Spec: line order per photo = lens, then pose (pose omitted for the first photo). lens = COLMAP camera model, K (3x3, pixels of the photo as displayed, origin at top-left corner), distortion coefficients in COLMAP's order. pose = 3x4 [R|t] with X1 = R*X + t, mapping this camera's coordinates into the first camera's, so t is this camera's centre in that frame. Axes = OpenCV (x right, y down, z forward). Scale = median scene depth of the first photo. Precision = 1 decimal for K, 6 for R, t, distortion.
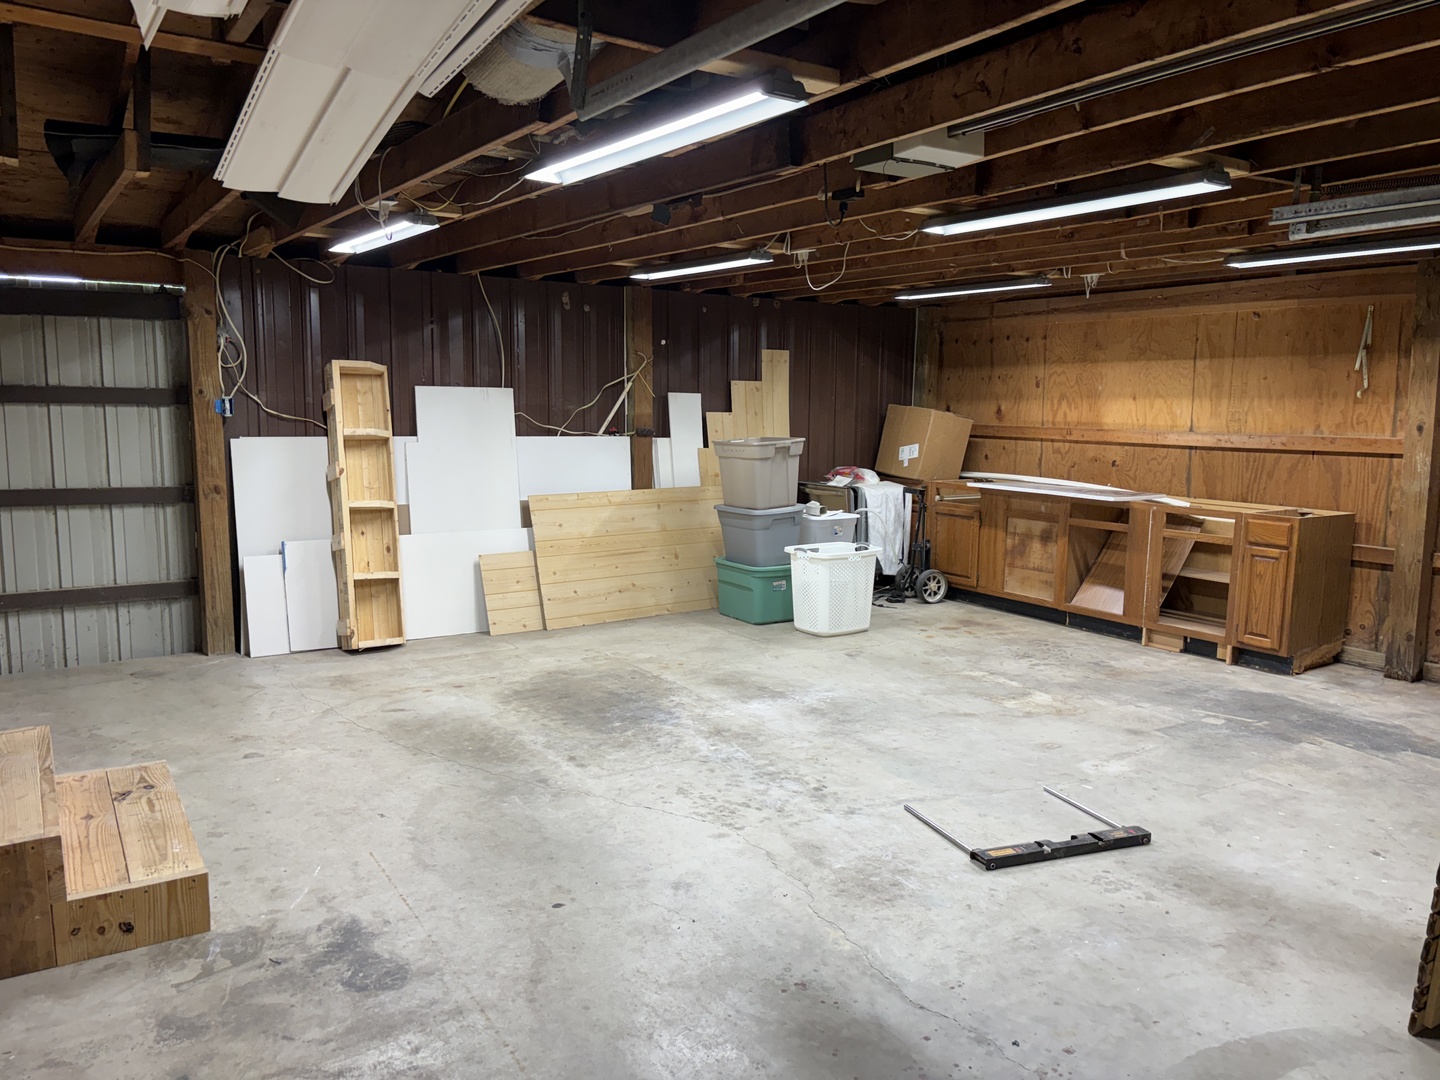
lens RADIAL K [[1088.4, 0, 720.0], [0, 1088.4, 540.0], [0, 0, 1]] dist [0.099562, -0.185672]
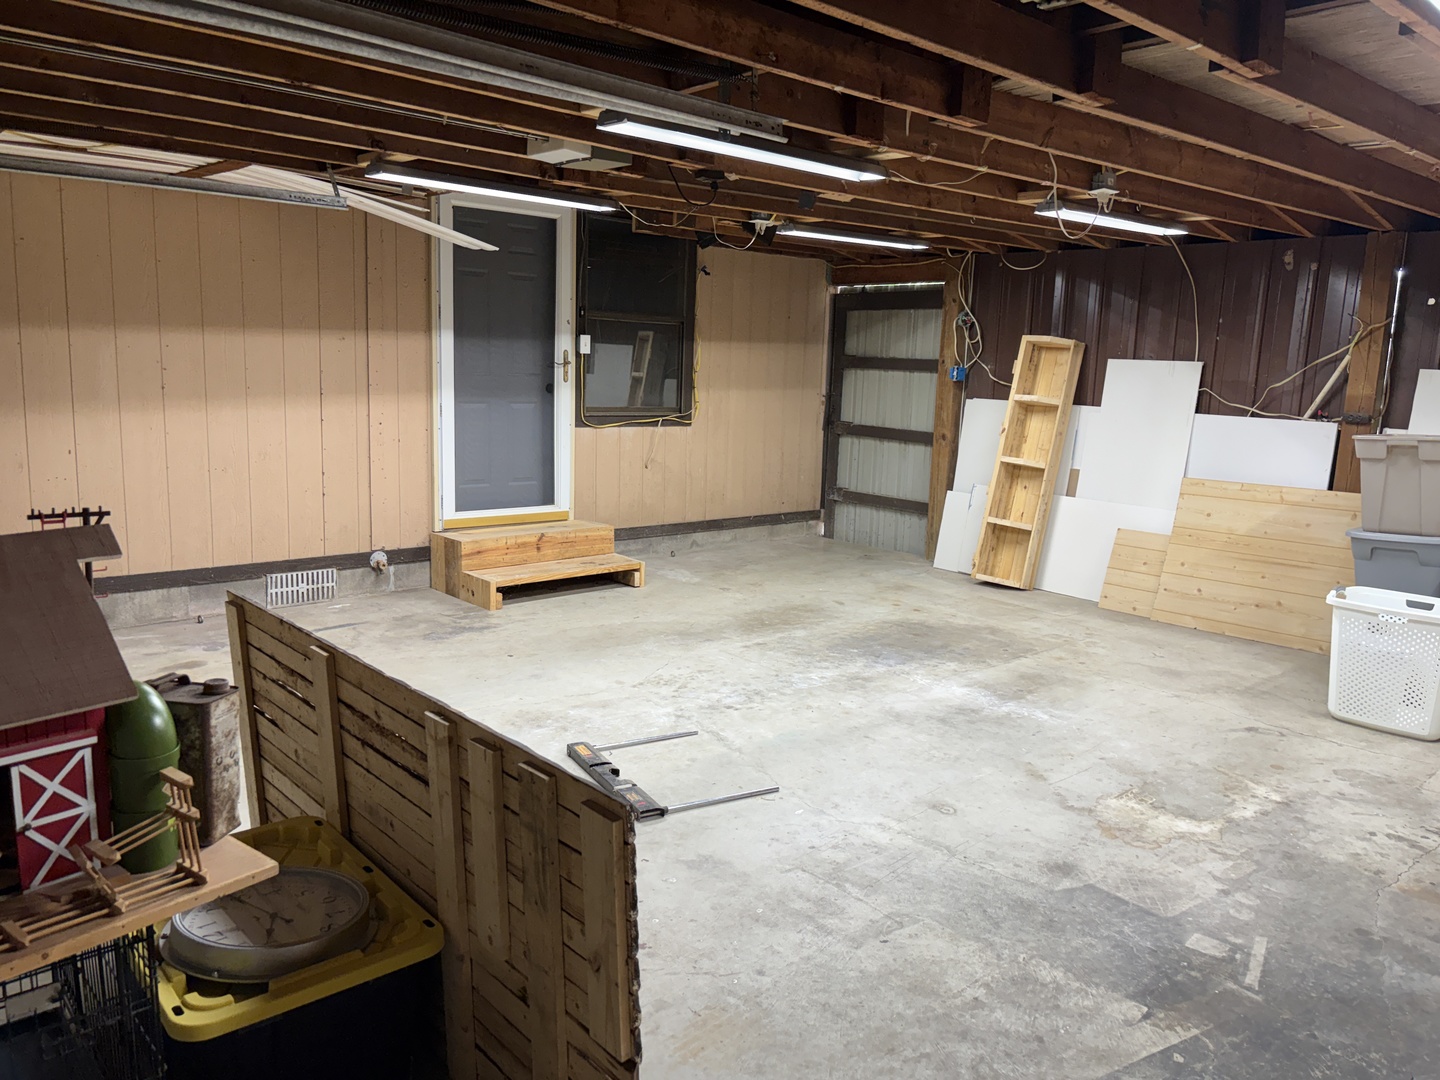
lens RADIAL K [[1088.4, 0, 720.0], [0, 1088.4, 540.0], [0, 0, 1]] dist [0.099562, -0.185672]
pose [[0.129157, 0.162268, -0.978257, 0.920220], [-0.157002, 0.977423, 0.141401, -0.077702], [0.979116, 0.135326, 0.151718, 0.633340]]
